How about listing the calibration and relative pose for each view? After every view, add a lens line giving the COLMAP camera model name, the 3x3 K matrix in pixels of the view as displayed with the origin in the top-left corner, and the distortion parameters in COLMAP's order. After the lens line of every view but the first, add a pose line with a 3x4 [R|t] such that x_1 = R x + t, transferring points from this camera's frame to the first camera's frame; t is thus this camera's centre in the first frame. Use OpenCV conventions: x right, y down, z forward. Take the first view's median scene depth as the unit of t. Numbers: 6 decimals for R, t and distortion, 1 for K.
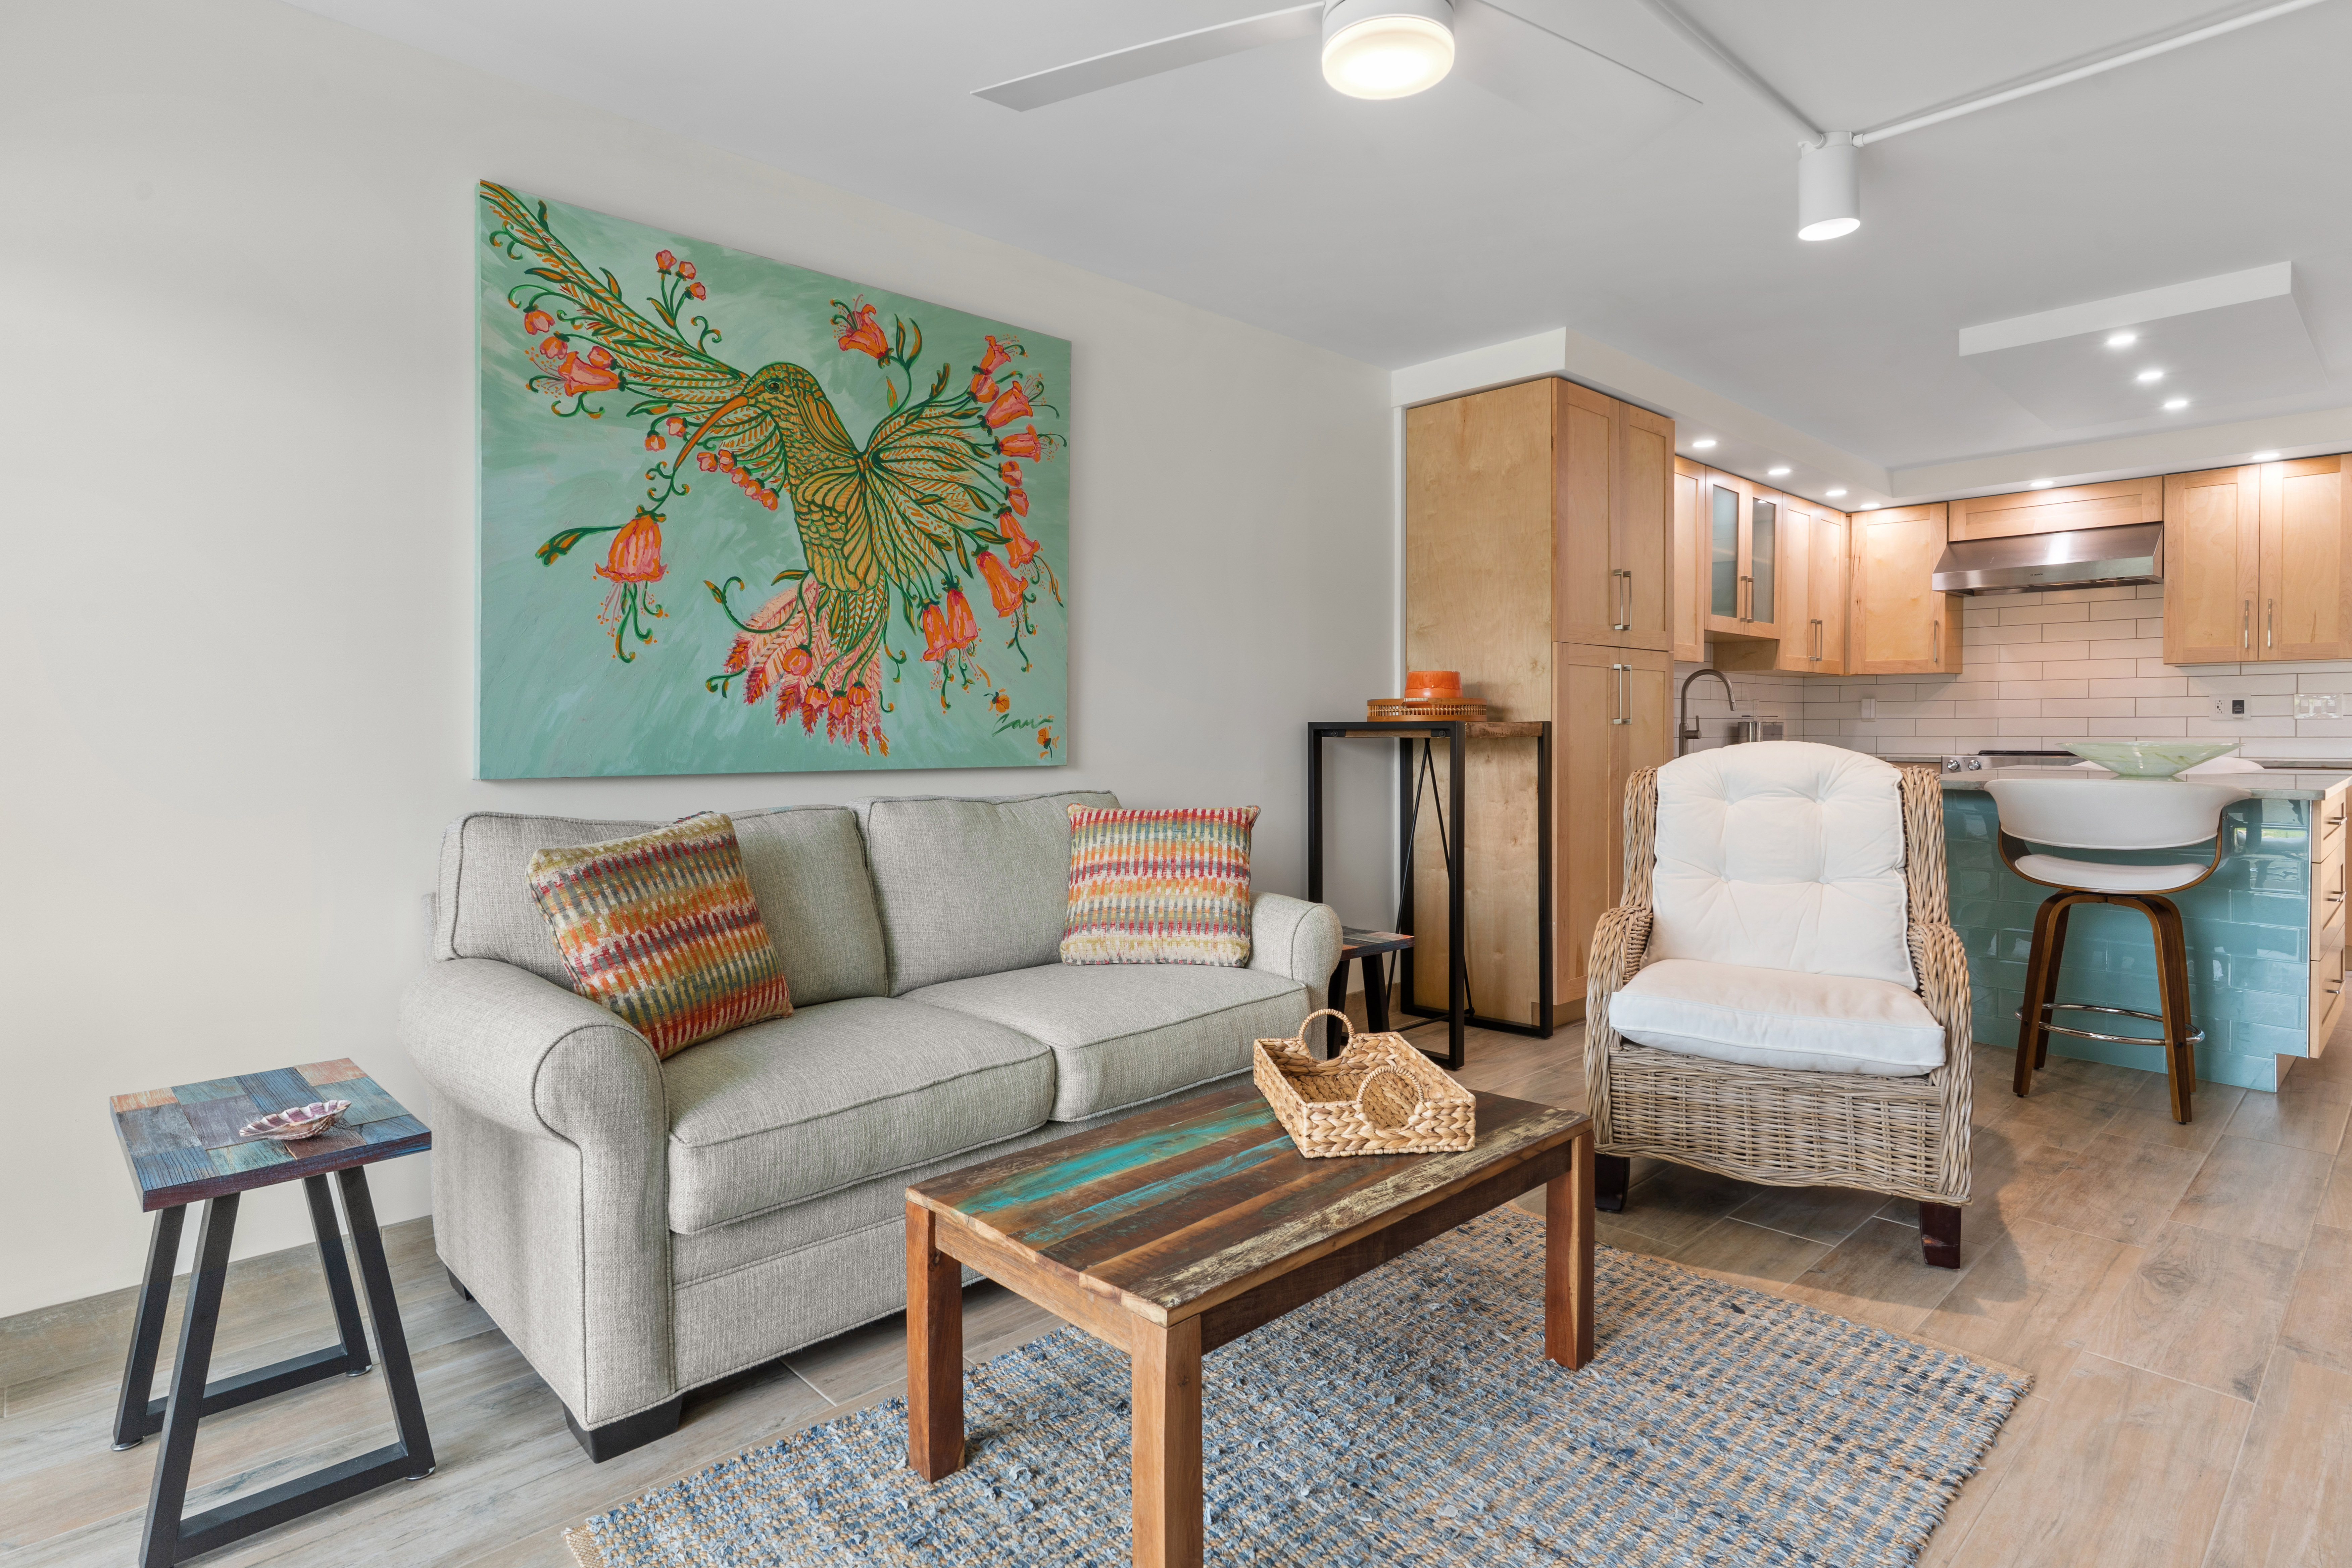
lens RADIAL K [[1257.7, 0, 1193.1], [0, 1257.7, 728.4], [0, 0, 1]] dist [0.003303, -0.002690]
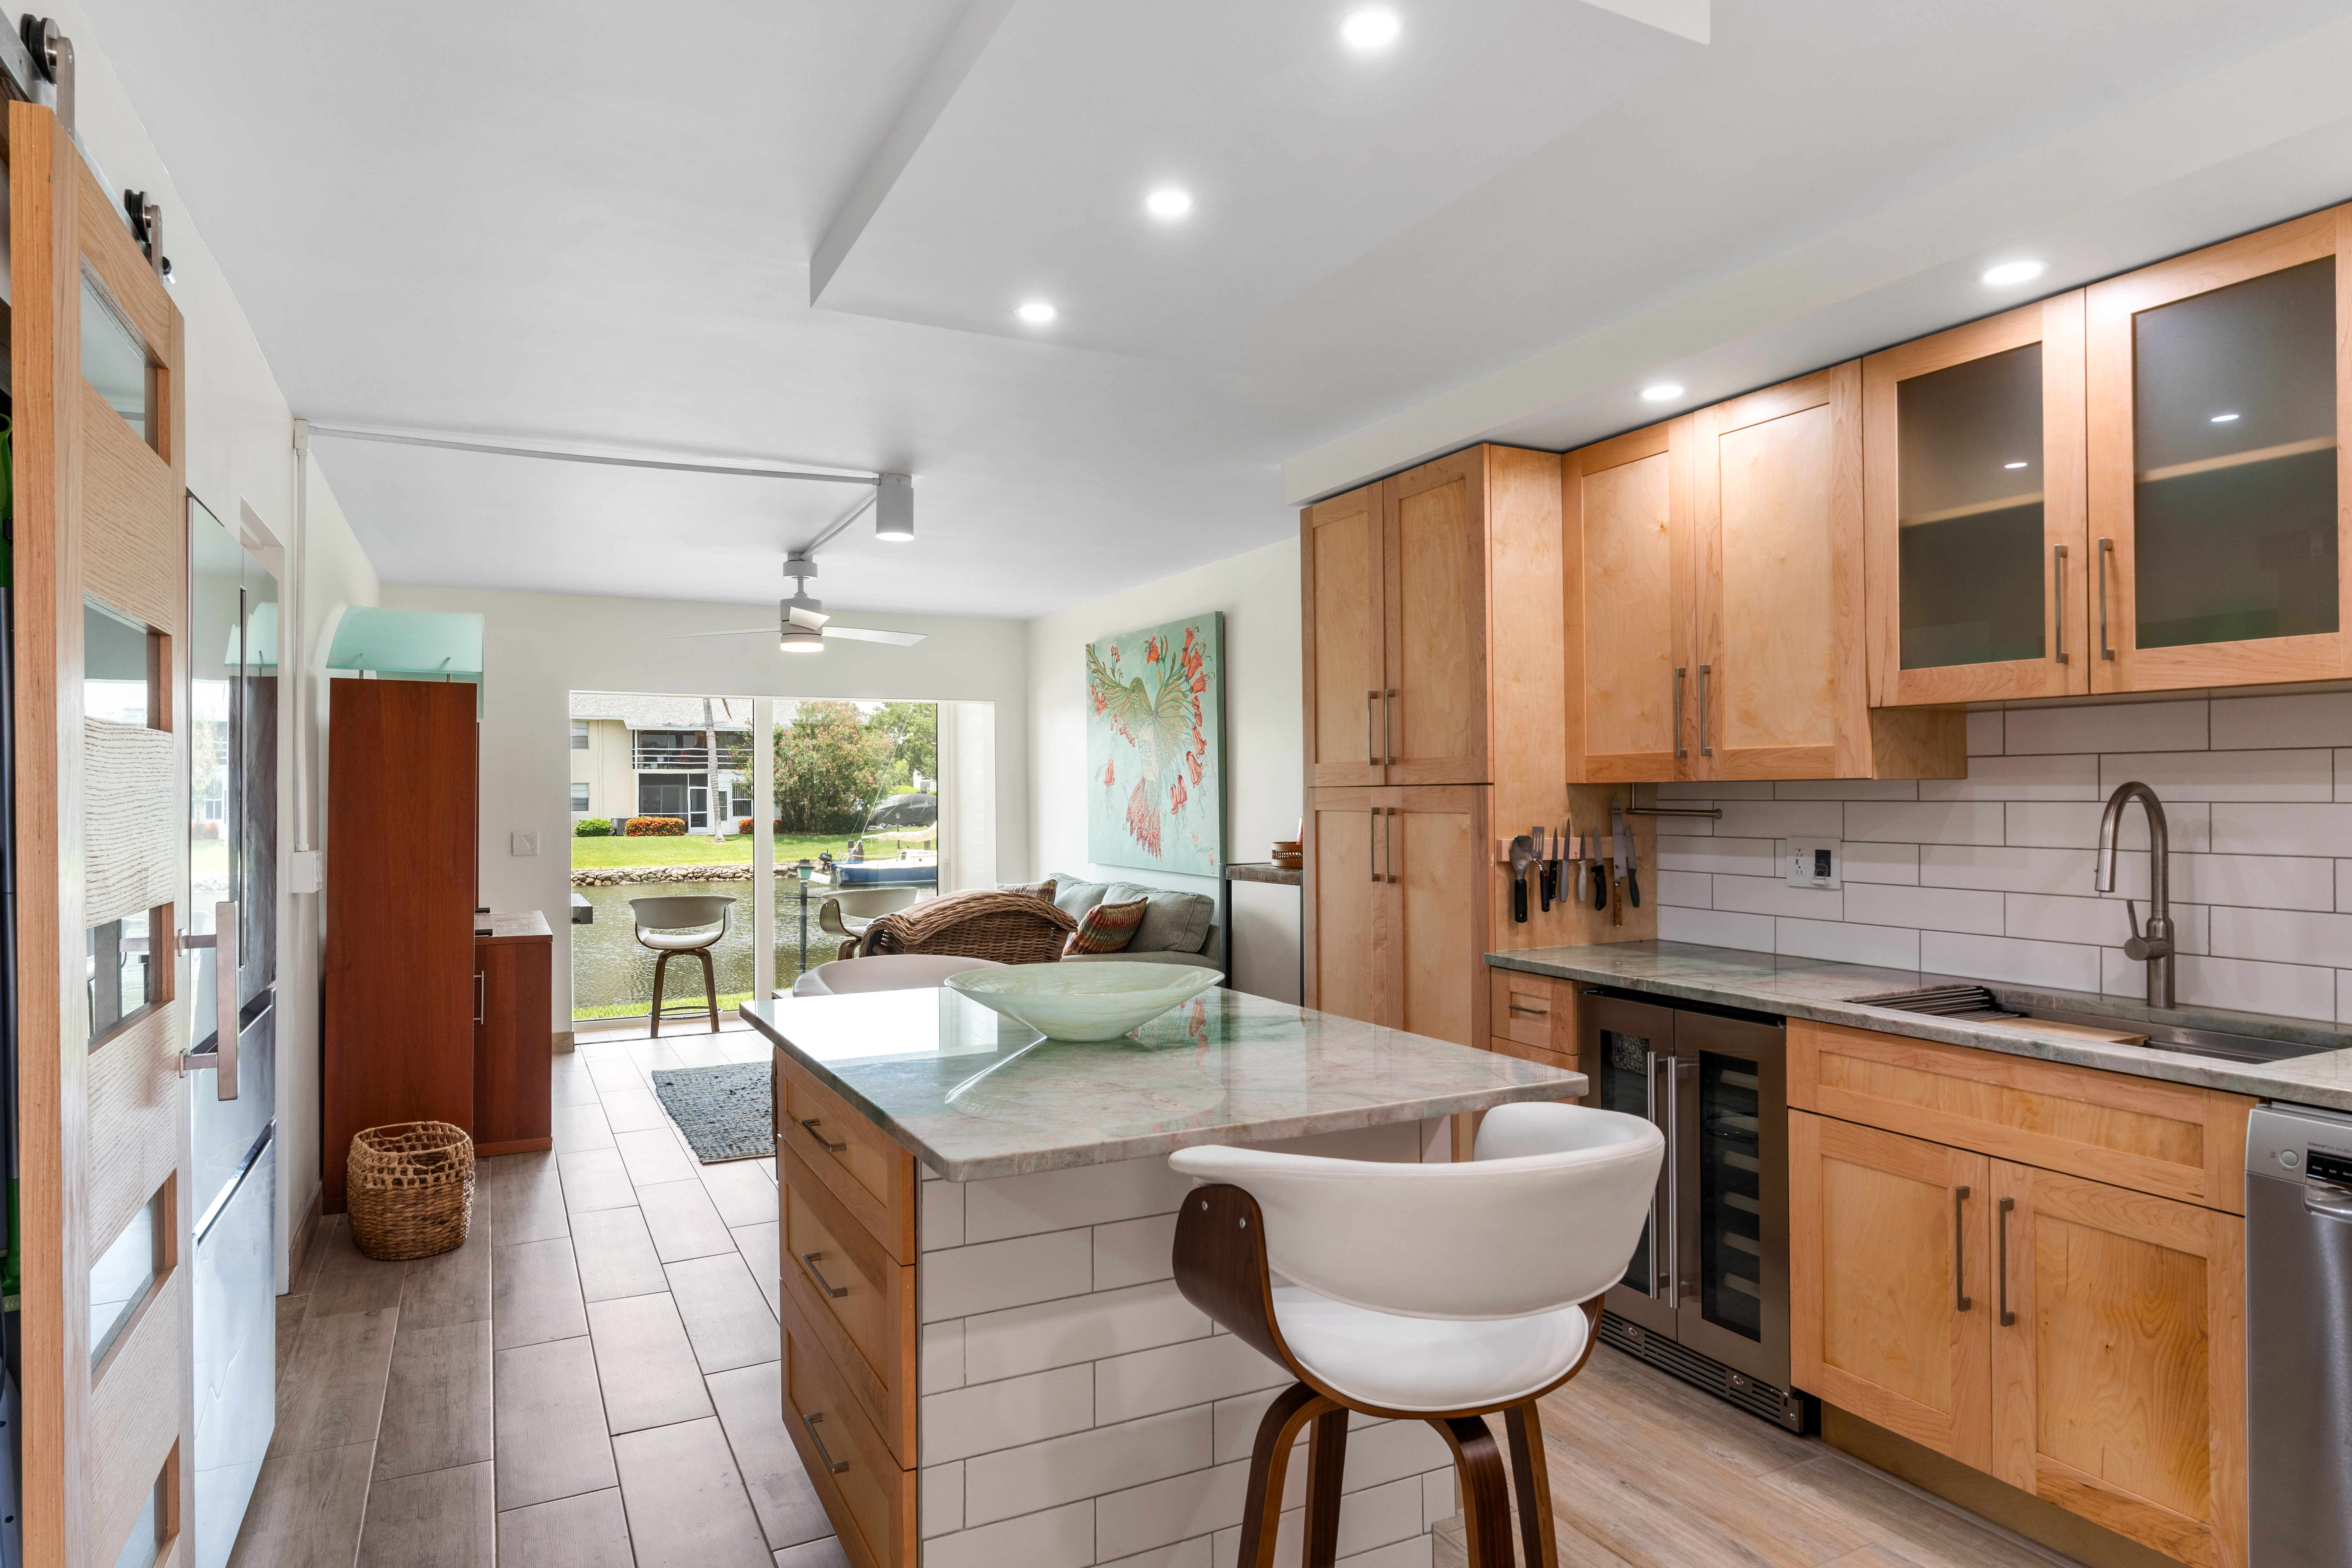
lens RADIAL K [[1363.1, 0, 1171.1], [0, 1363.1, 790.1], [0, 0, 1]] dist [-0.007625, 0.000028]
pose [[-0.299192, 0.002420, -0.954190, 1.675478], [0.009759, 0.999952, -0.000524, -0.086088], [0.954143, -0.009469, -0.299202, 1.561033]]
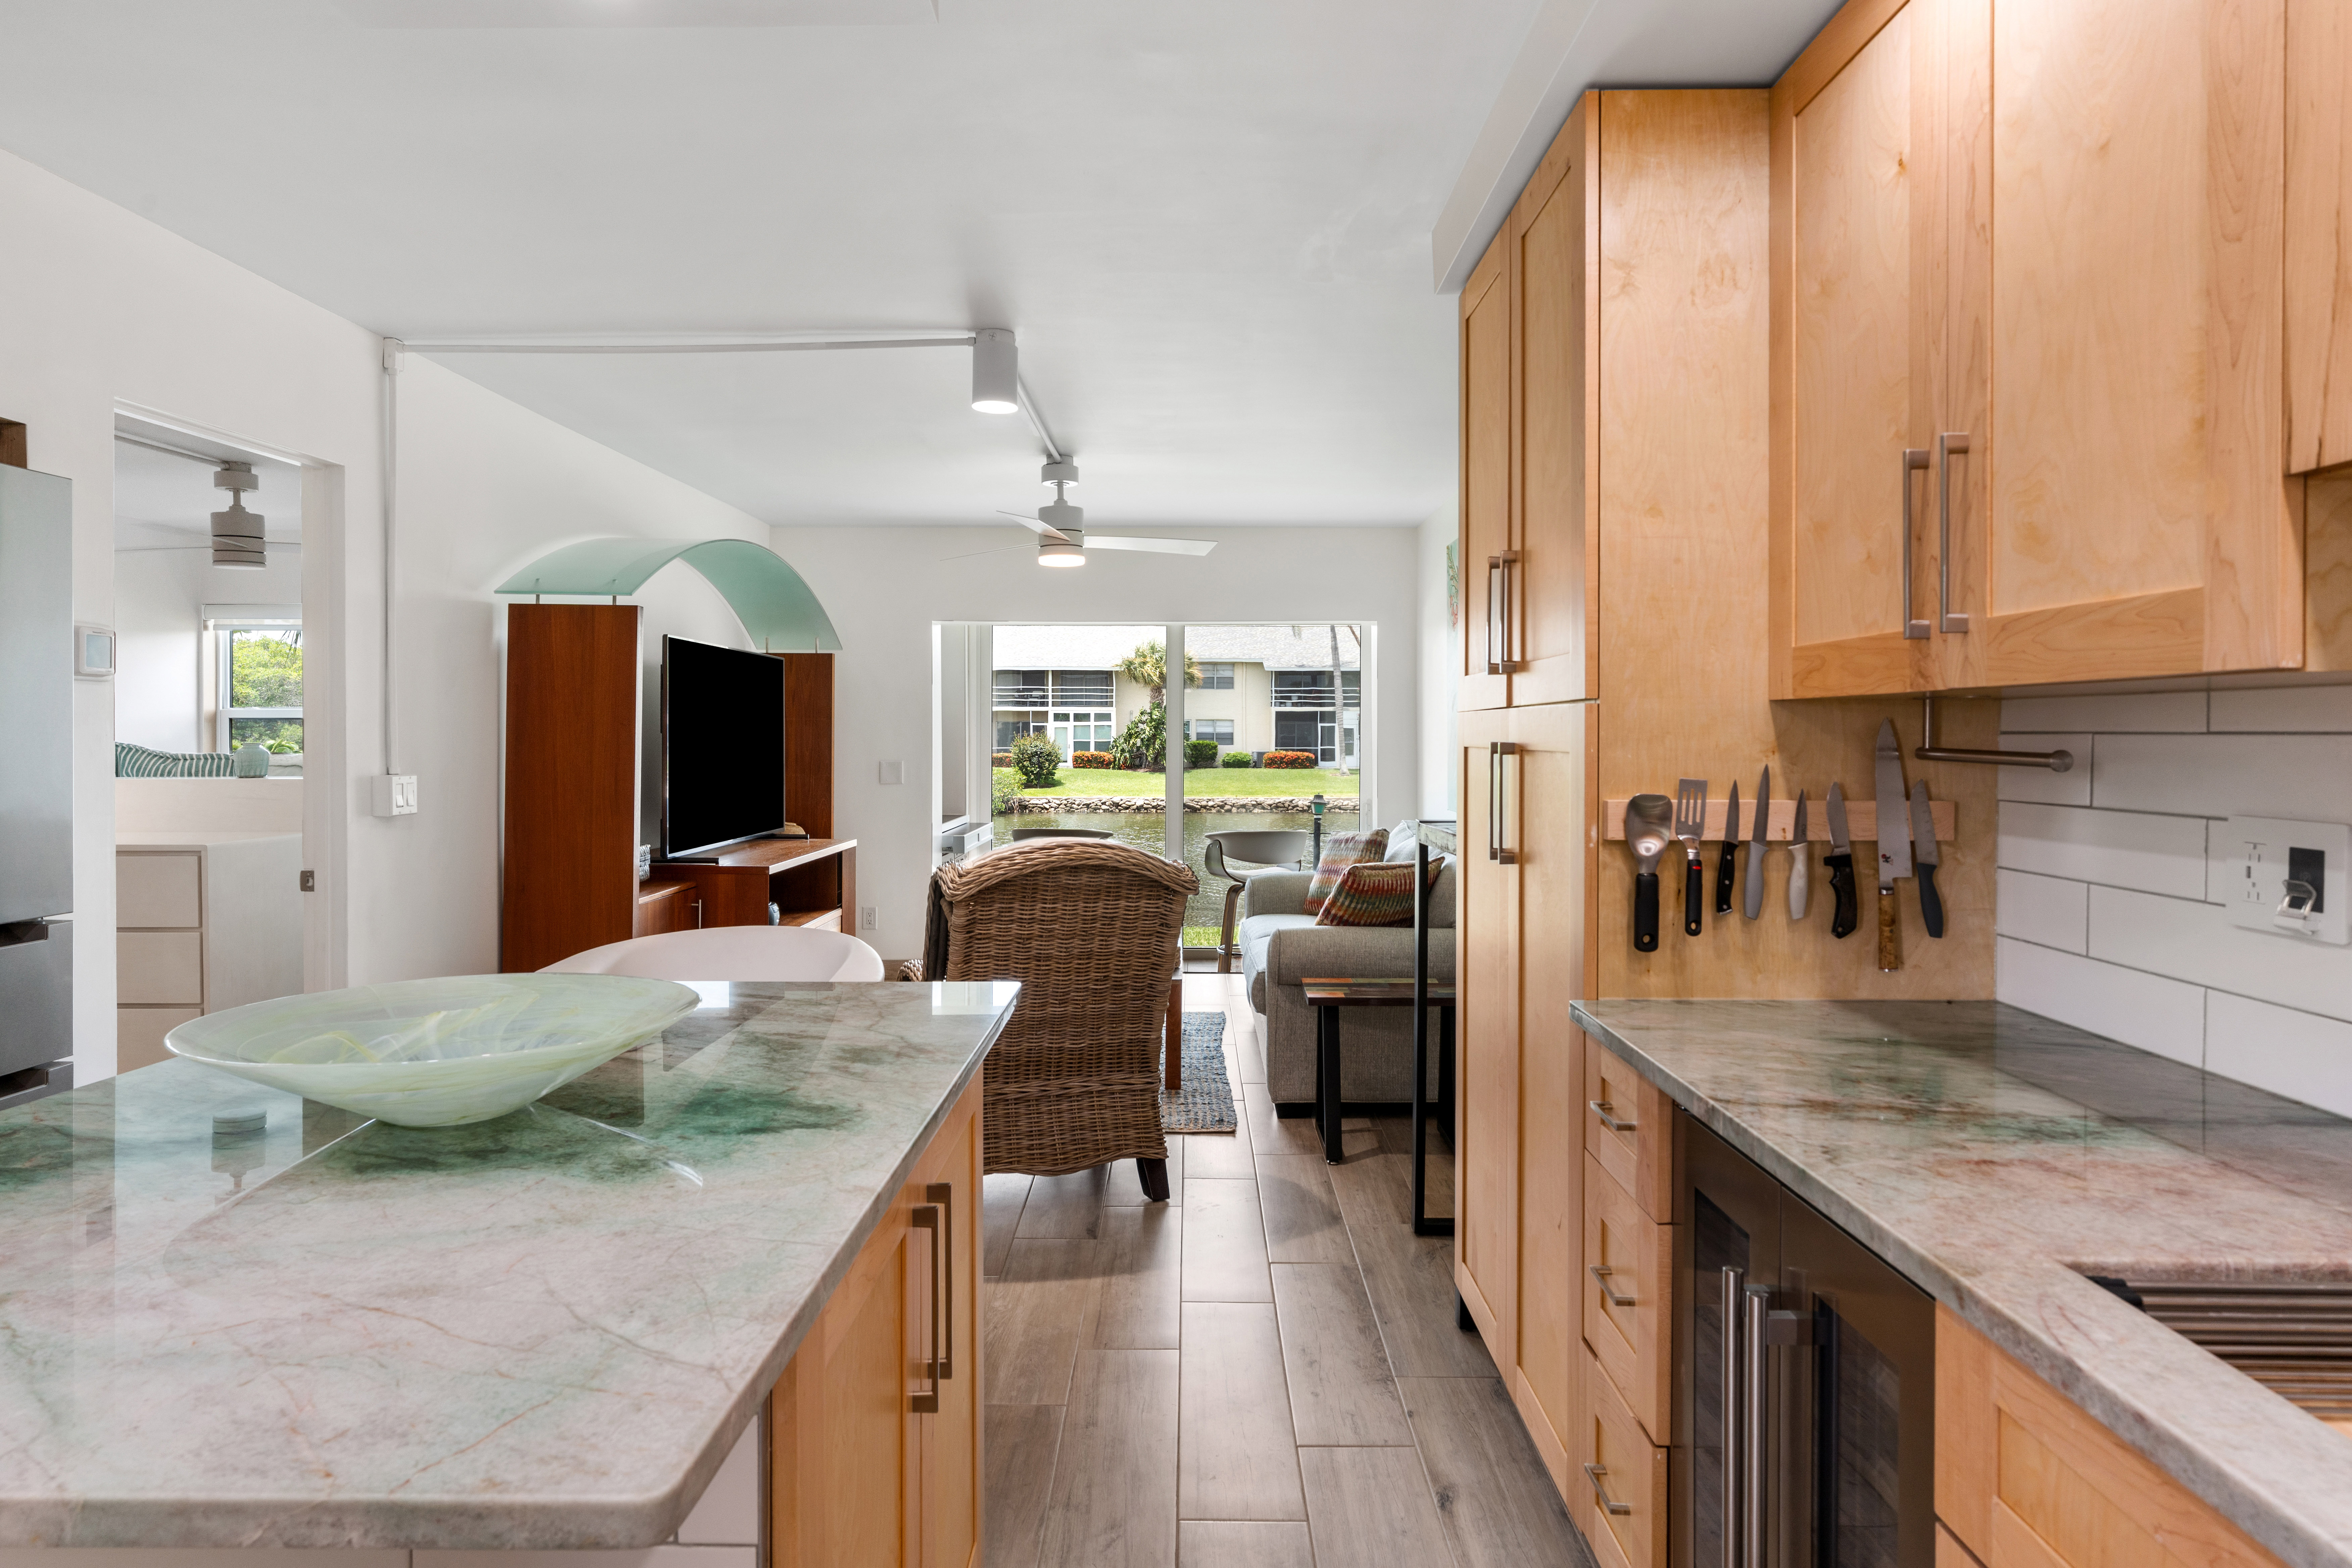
lens RADIAL K [[1317.1, 0, 1166.2], [0, 1317.1, 751.1], [0, 0, 1]] dist [0.005452, -0.000287]
pose [[-0.707979, 0.011674, -0.706137, 1.116003], [0.002575, 0.999899, 0.013950, -0.075111], [0.706229, 0.008058, -0.707938, 1.762099]]
